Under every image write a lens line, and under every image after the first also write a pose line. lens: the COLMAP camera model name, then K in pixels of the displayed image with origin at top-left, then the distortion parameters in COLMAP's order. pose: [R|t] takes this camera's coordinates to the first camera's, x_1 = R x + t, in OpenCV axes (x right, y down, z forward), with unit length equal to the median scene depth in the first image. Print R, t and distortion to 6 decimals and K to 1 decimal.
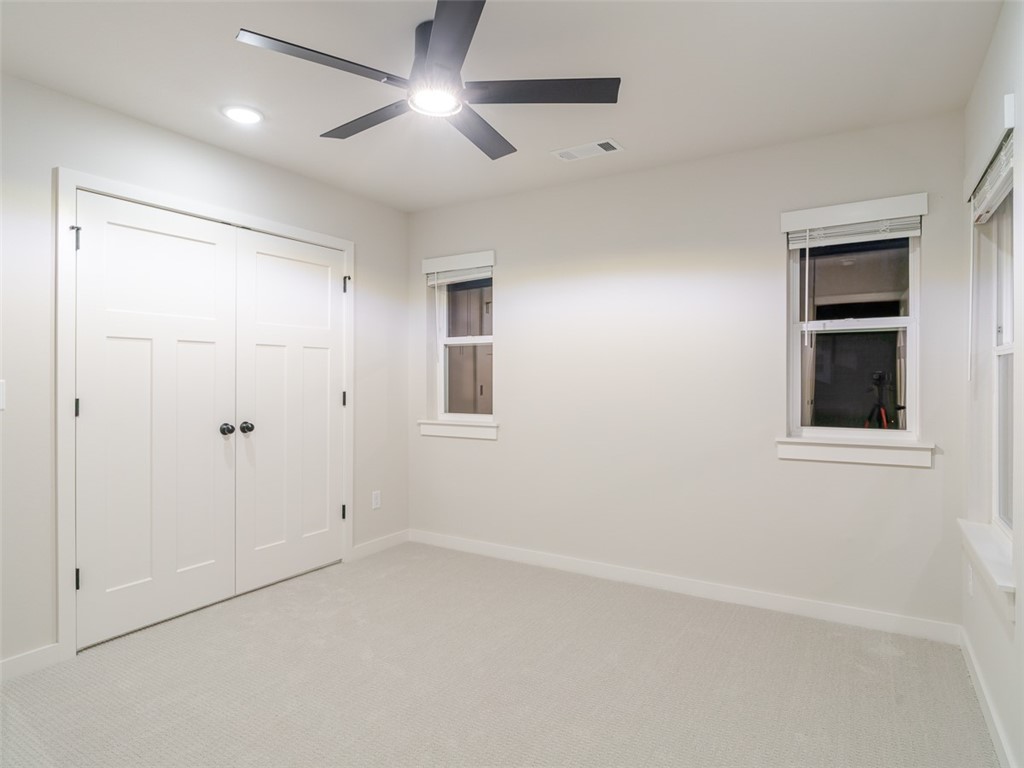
lens RADIAL K [[617.0, 0, 511.9], [0, 617.0, 376.3], [0, 0, 1]] dist [-0.000057, 0.000122]
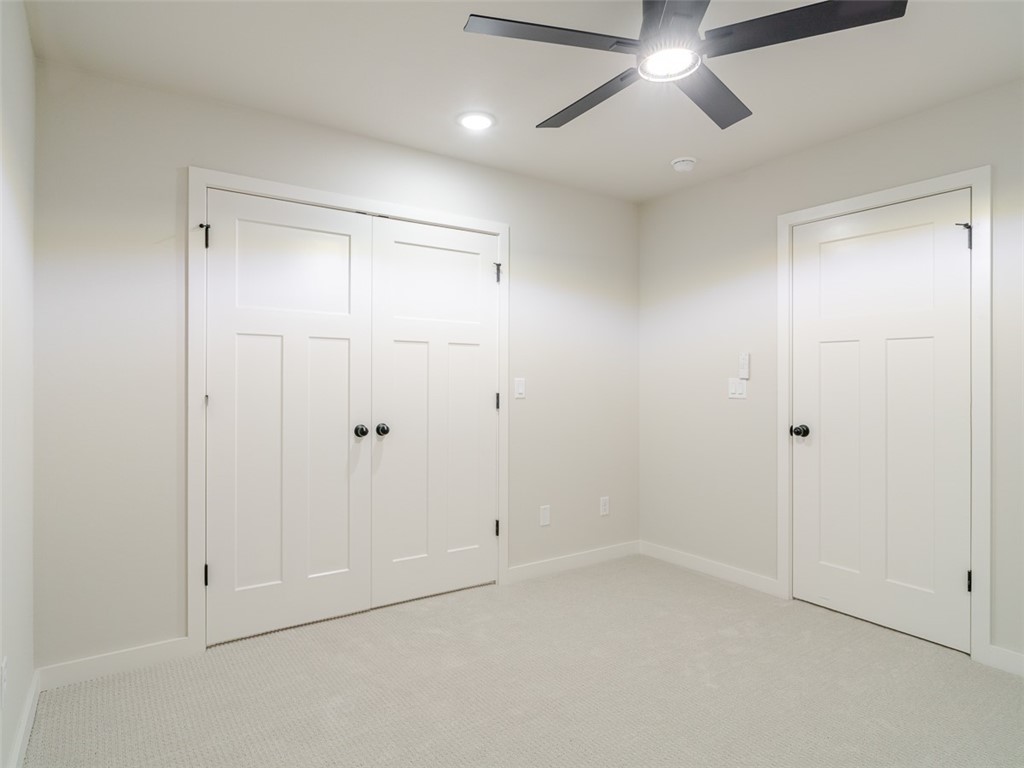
lens RADIAL K [[617.0, 0, 511.9], [0, 617.0, 376.3], [0, 0, 1]] dist [-0.000057, 0.000122]
pose [[0.909628, 0.003594, -0.415407, 0.113524], [-0.003654, 0.999993, 0.000649, 0.000830], [0.415407, 0.000928, 0.909635, 0.198506]]
